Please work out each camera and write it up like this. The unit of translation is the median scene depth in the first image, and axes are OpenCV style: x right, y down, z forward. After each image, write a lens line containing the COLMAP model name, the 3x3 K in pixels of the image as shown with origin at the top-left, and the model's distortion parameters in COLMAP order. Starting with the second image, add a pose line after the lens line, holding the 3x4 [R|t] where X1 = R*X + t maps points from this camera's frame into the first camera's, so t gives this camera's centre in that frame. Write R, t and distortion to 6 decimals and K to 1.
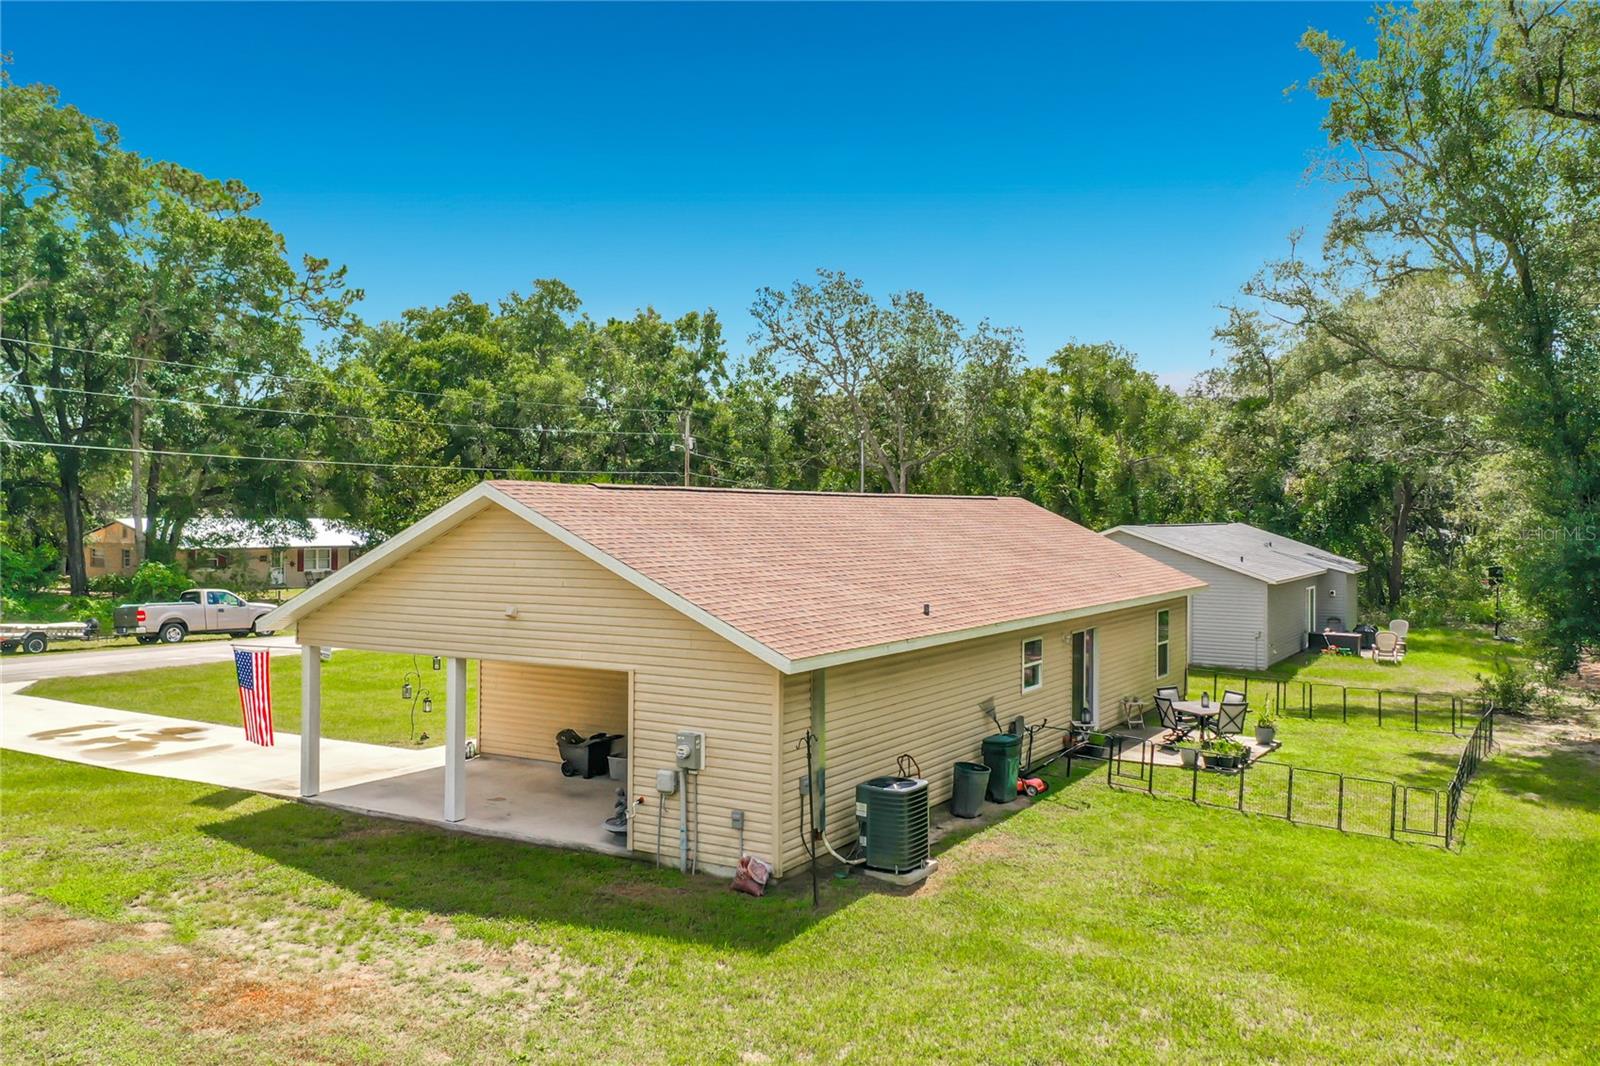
lens RADIAL K [[1298.1, 0, 792.7], [0, 1298.1, 524.6], [0, 0, 1]] dist [0.012034, -0.000538]
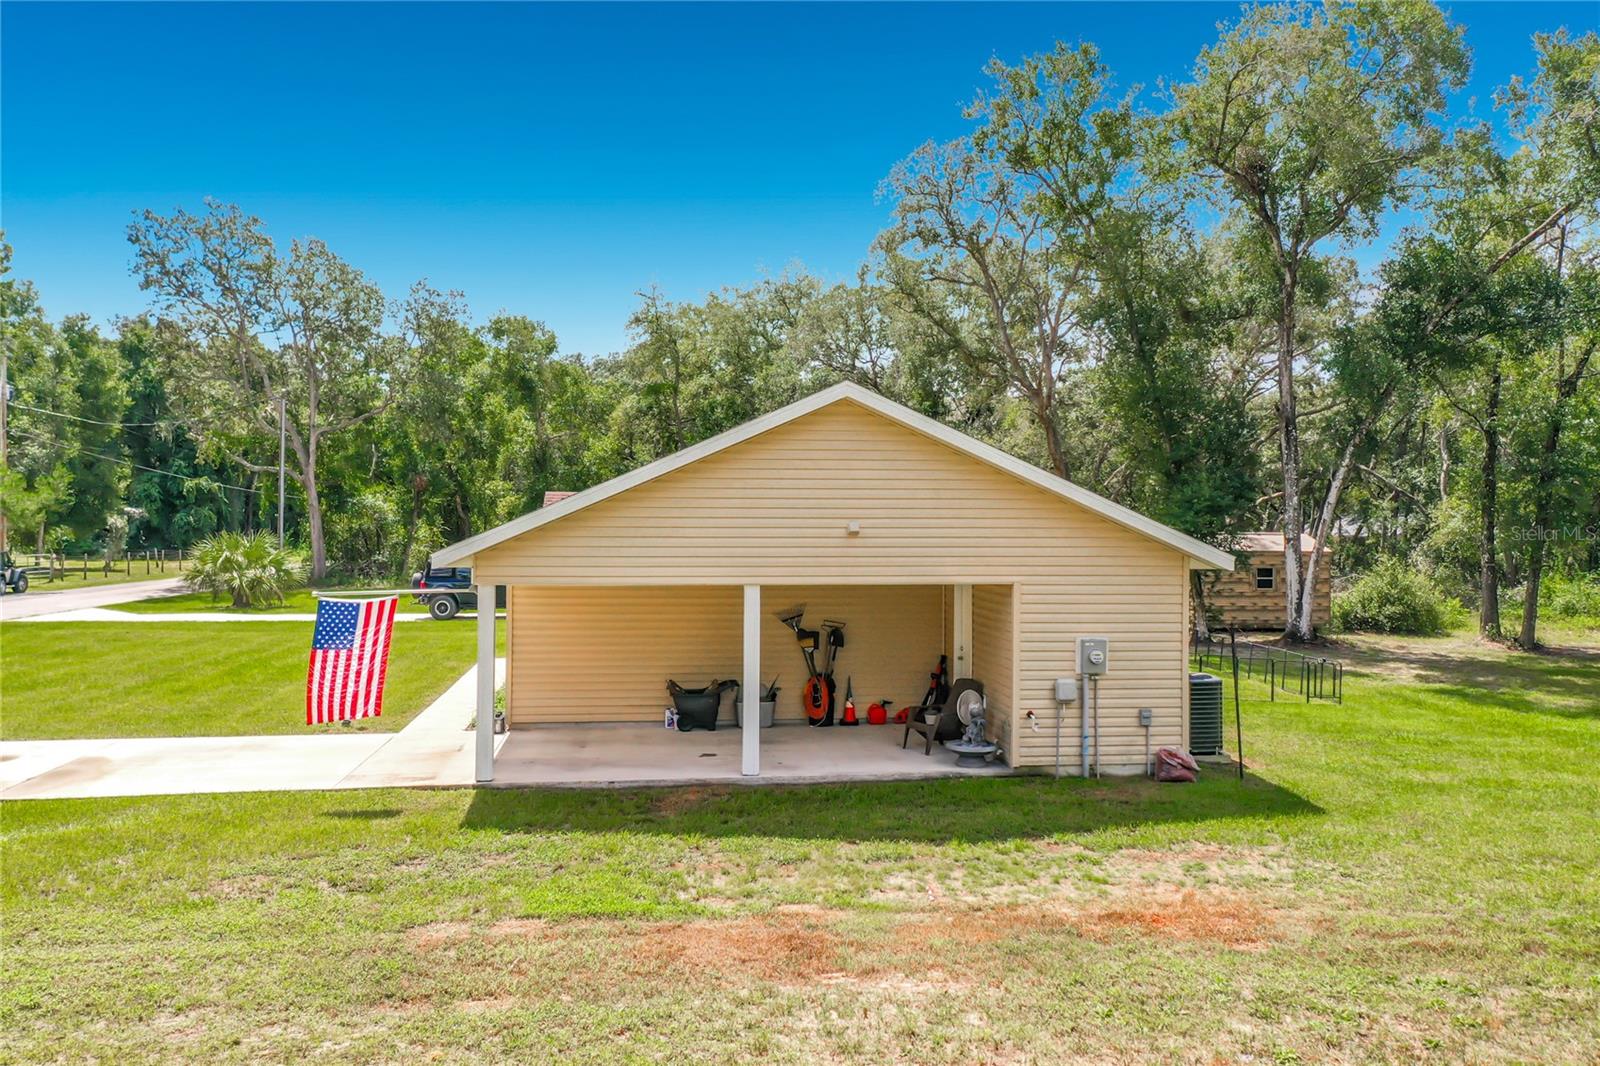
lens RADIAL K [[1298.1, 0, 792.7], [0, 1298.1, 524.6], [0, 0, 1]] dist [0.012034, -0.000538]
pose [[0.785698, -0.004275, 0.618595, -0.860313], [0.002854, 0.999991, 0.003286, 0.065508], [-0.618603, -0.000816, 0.785703, 0.340468]]
